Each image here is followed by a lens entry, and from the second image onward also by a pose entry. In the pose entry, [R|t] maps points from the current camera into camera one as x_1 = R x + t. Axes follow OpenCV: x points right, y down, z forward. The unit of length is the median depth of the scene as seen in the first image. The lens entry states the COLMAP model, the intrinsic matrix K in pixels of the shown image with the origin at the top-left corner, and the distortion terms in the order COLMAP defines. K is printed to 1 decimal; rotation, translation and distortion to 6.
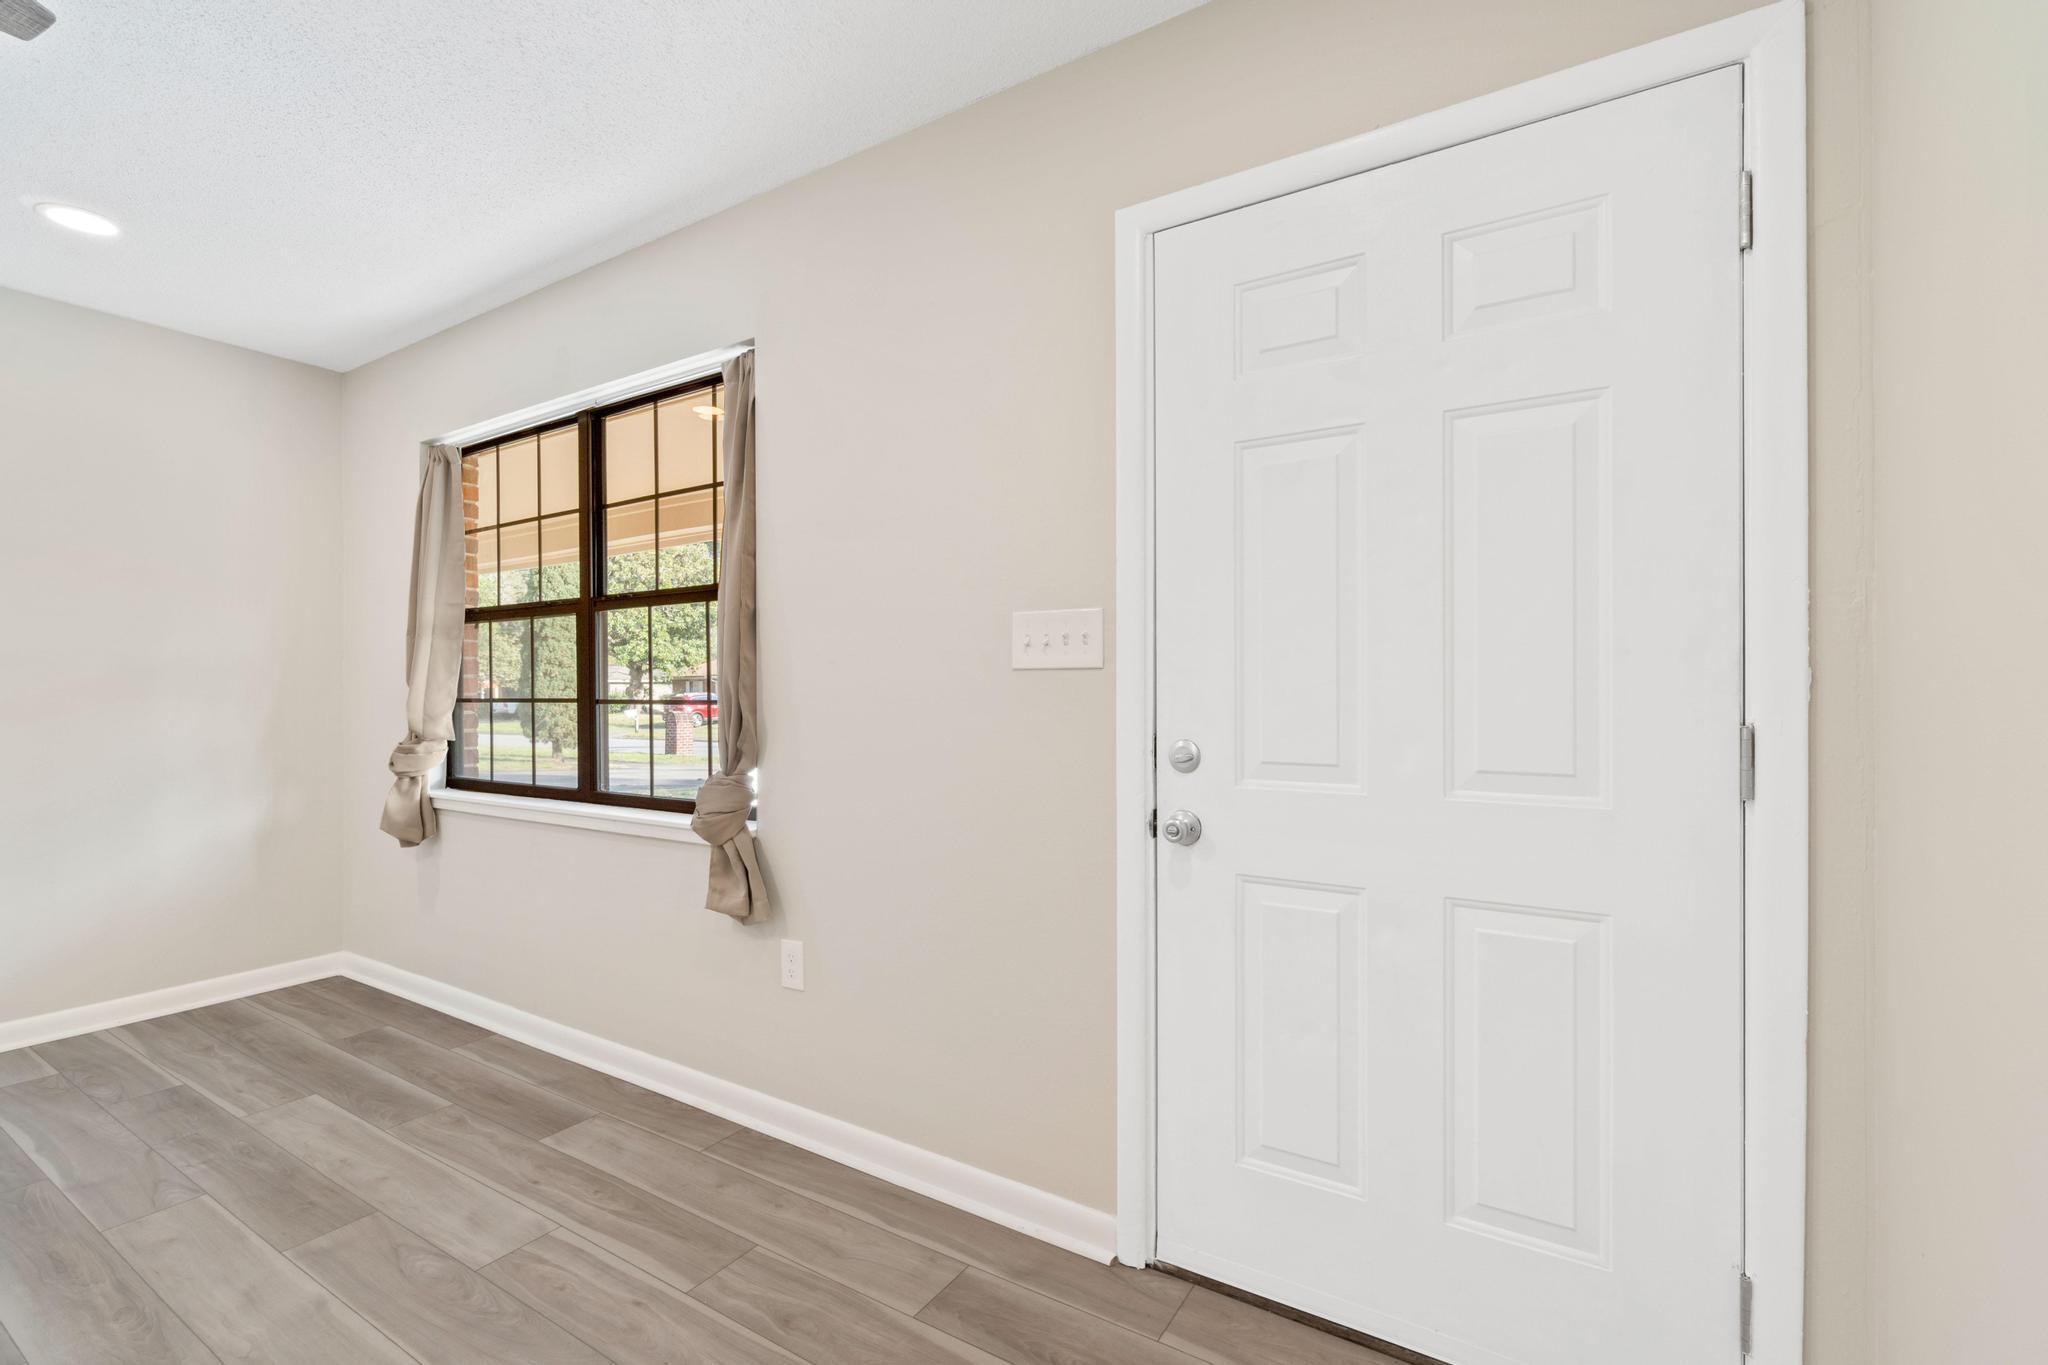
lens RADIAL K [[910.7, 0, 1010.7], [0, 910.7, 684.2], [0, 0, 1]] dist [-0.001274, -0.000142]
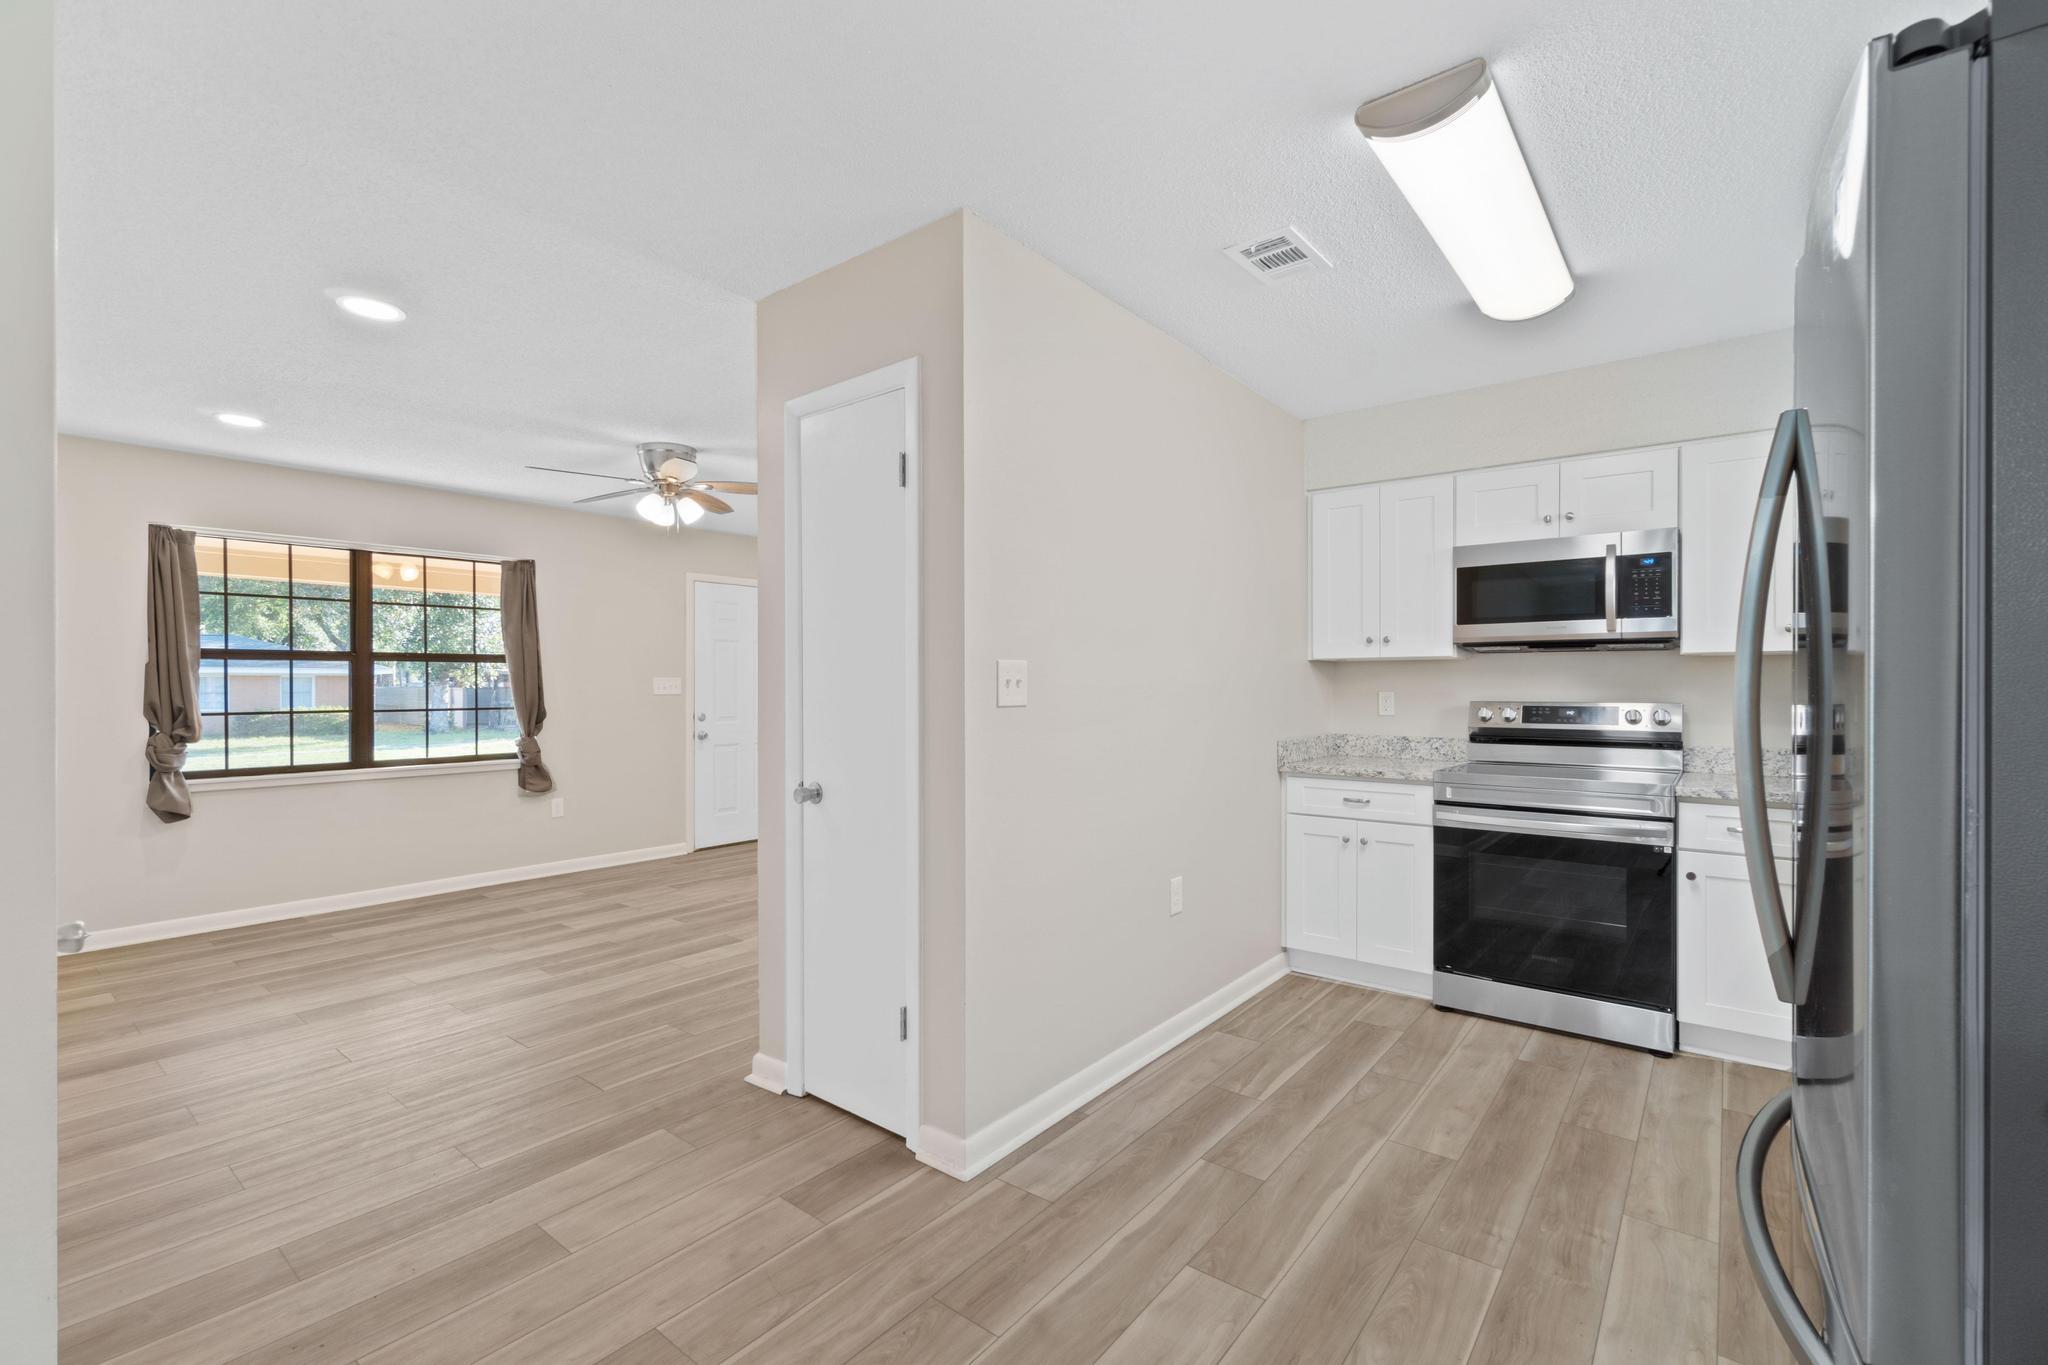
lens RADIAL K [[896.5, 0, 1024.0], [0, 896.5, 682.5], [0, 0, 1]] dist [-0.000306, 0.000074]
pose [[0.104570, 0.006898, 0.994494, -2.560258], [-0.000646, 0.999976, -0.006868, -0.032701], [-0.994517, 0.000075, 0.104572, -0.572660]]
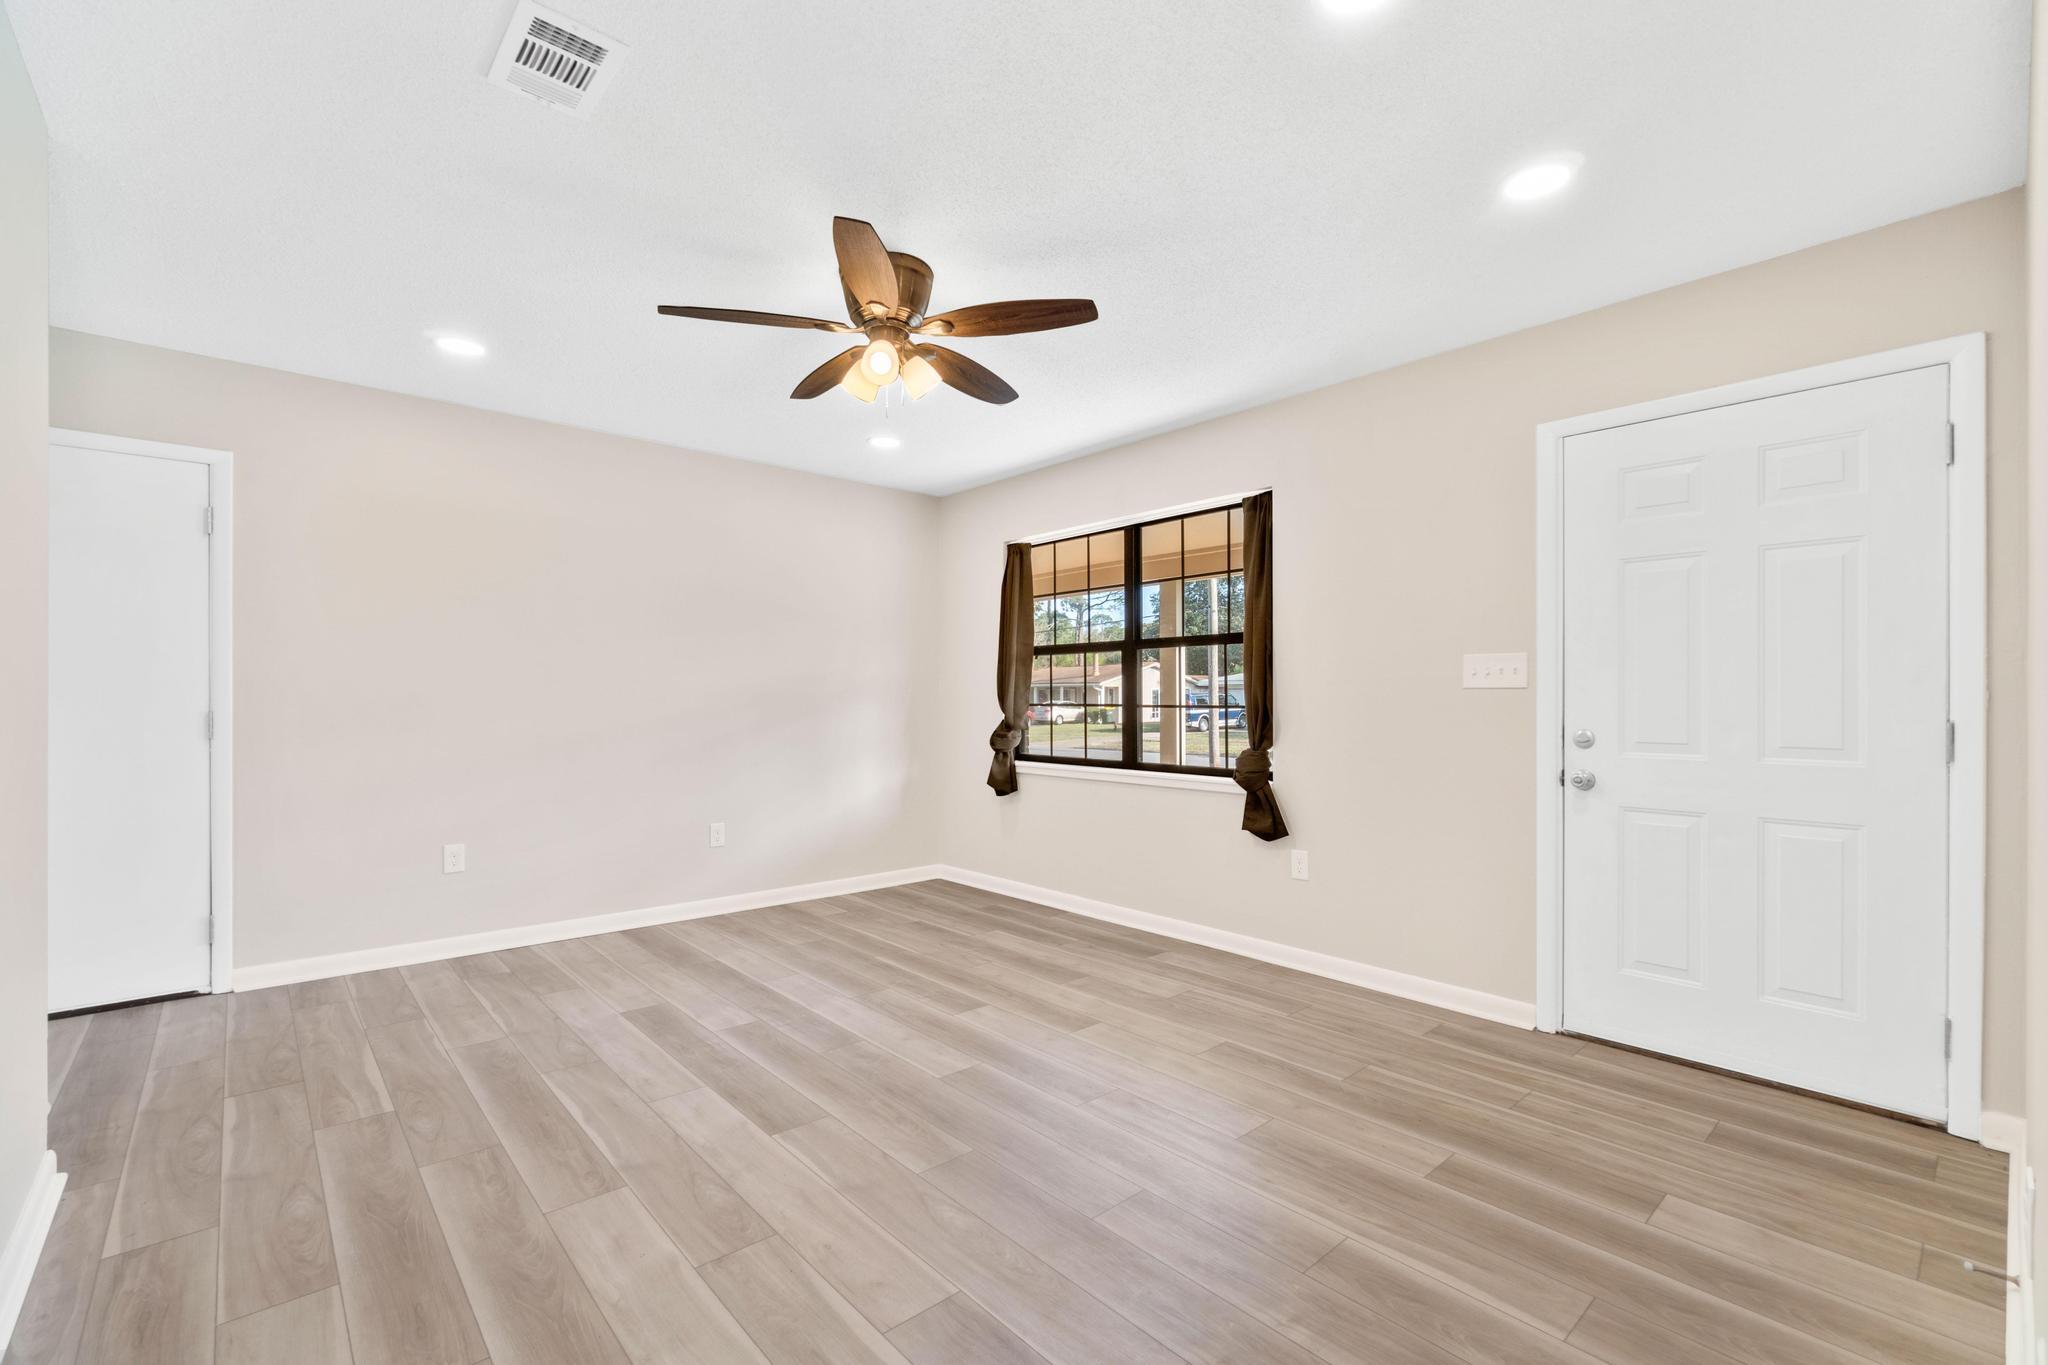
lens RADIAL K [[881.0, 0, 1021.1], [0, 881.0, 693.6], [0, 0, 1]] dist [-0.004663, 0.000285]
pose [[0.962318, 0.003442, -0.271903, -0.283092], [-0.003669, 0.999993, -0.000328, -0.002071], [0.271900, 0.001313, 0.962325, -0.663888]]
